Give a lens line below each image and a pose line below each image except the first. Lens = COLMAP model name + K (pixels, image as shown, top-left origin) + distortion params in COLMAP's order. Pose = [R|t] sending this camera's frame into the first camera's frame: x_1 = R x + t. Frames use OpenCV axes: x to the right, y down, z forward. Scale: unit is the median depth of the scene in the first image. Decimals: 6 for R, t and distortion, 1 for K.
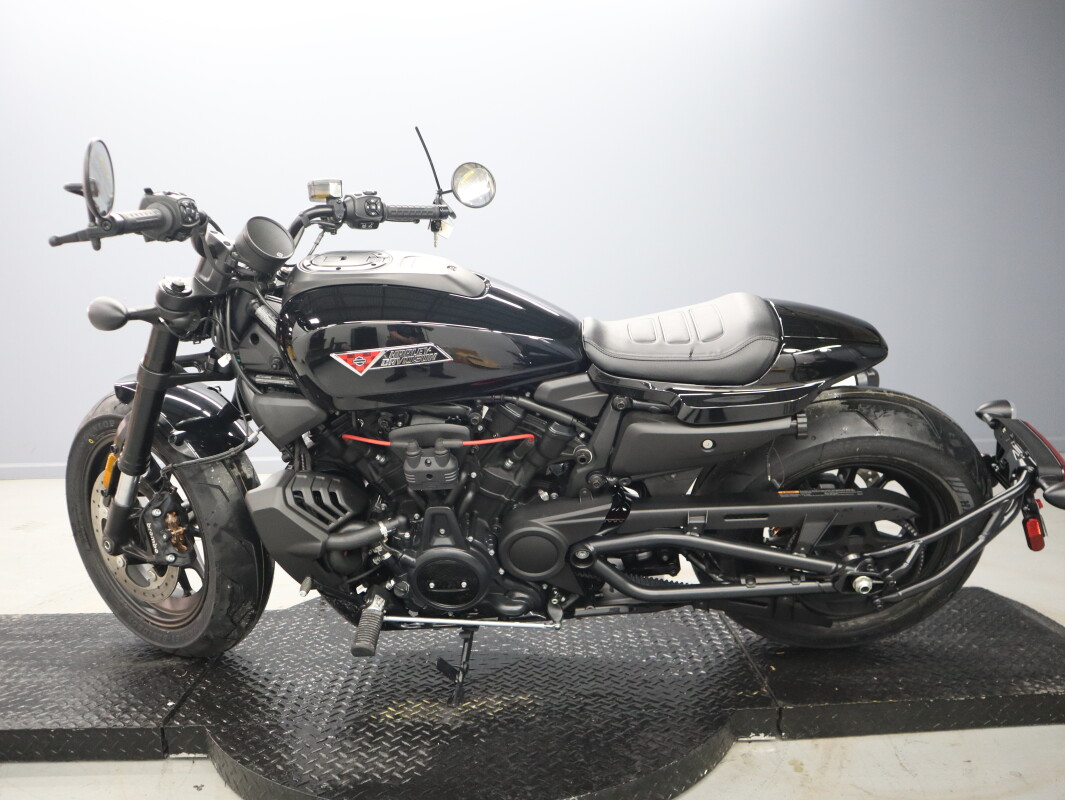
lens RADIAL K [[825.4, 0, 538.4], [0, 825.4, 395.3], [0, 0, 1]] dist [-0.105349, 0.059988]
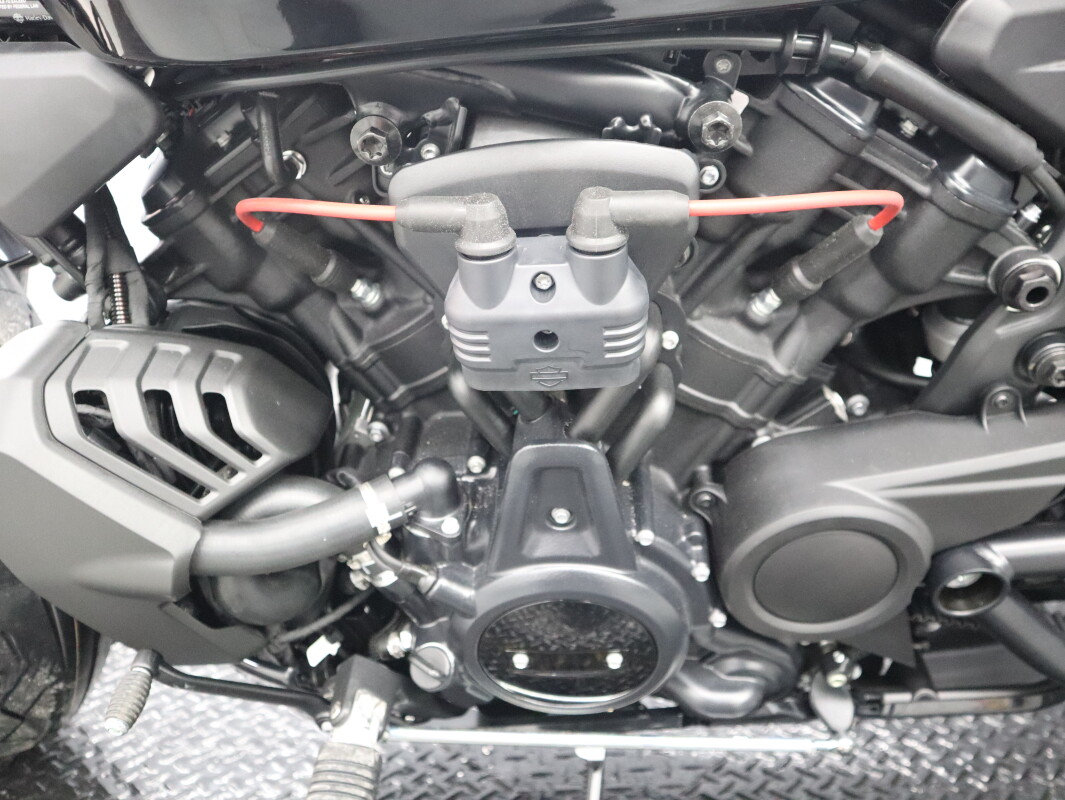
lens RADIAL K [[825.4, 0, 532.3], [0, 825.4, 403.5], [0, 0, 1]] dist [-0.105349, 0.059988]
pose [[0.999881, 0.008337, -0.012955, -0.124674], [-0.006324, 0.988918, 0.148325, 0.074616], [0.014048, -0.148225, 0.988854, 0.690590]]
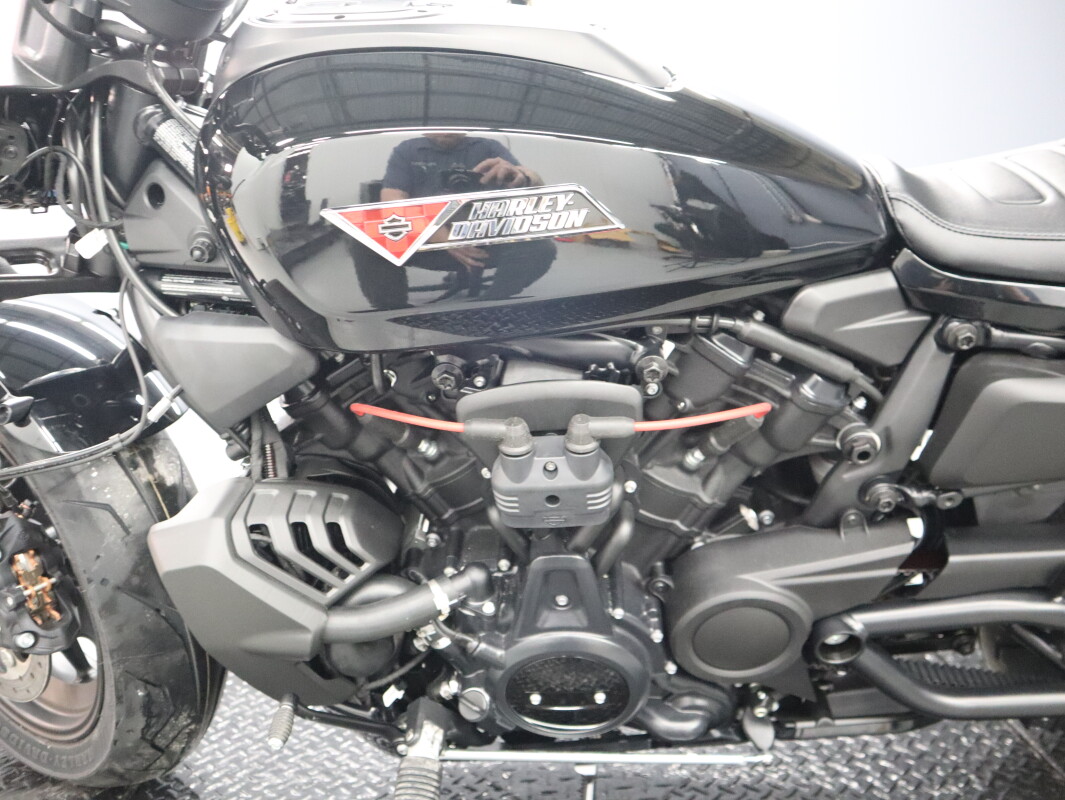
lens RADIAL K [[825.4, 0, 537.3], [0, 825.4, 405.2], [0, 0, 1]] dist [-0.105349, 0.059988]
pose [[0.999994, -0.003146, -0.001652, -0.130736], [0.003271, 0.996623, 0.082046, 0.010472], [0.001388, -0.082051, 0.996627, 0.527176]]
